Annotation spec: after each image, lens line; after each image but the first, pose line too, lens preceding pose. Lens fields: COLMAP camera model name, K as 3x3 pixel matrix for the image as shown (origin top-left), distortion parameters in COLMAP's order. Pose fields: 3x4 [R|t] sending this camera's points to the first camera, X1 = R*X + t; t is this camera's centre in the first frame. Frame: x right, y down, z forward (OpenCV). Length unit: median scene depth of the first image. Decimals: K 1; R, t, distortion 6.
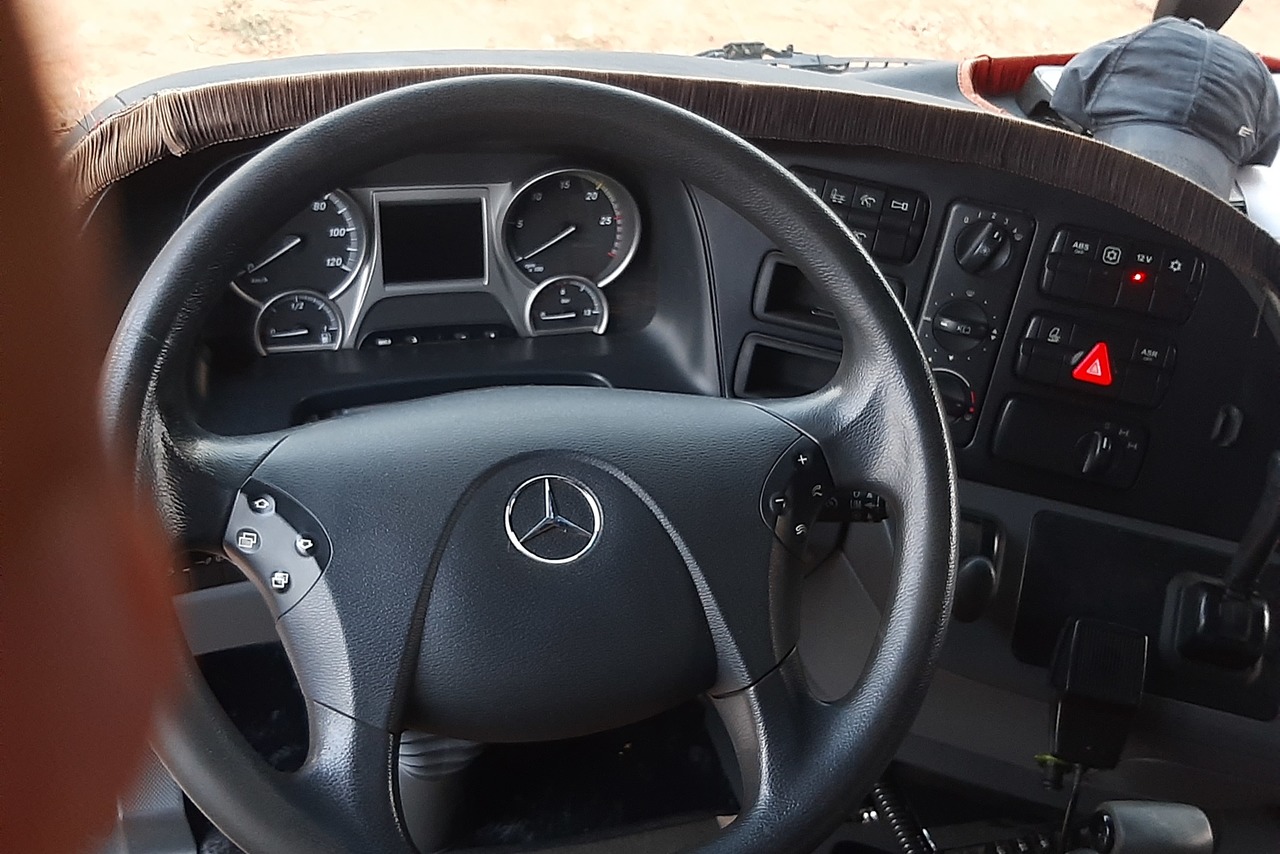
lens RADIAL K [[1257.7, 0, 637.8], [0, 1257.7, 384.4], [0, 0, 1]] dist [0.116253, -0.265278]
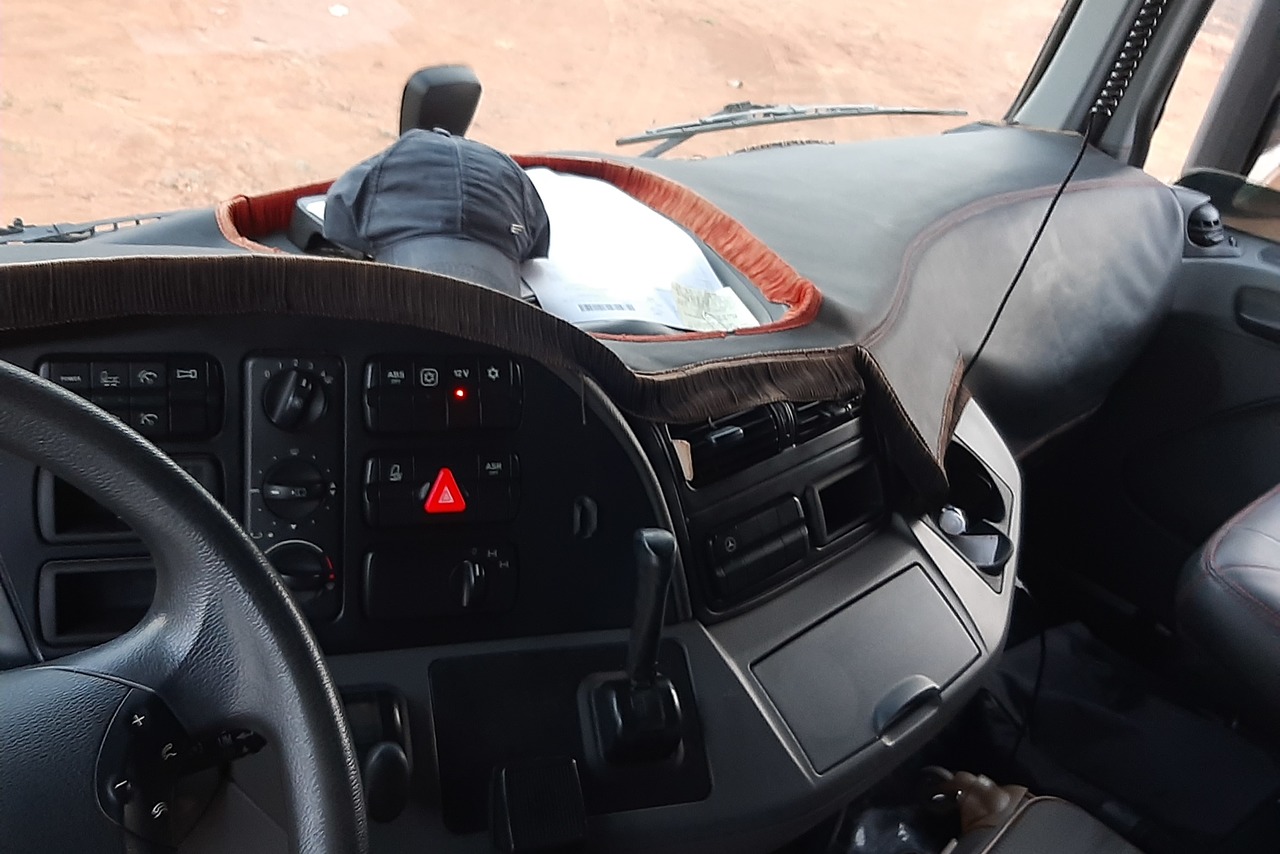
lens RADIAL K [[1257.7, 0, 637.8], [0, 1257.7, 384.4], [0, 0, 1]] dist [0.116253, -0.265278]
pose [[0.840896, -0.228425, 0.490628, 0.039966], [0.279689, 0.959536, -0.032626, -0.020896], [-0.463322, 0.164658, 0.870758, 0.107474]]
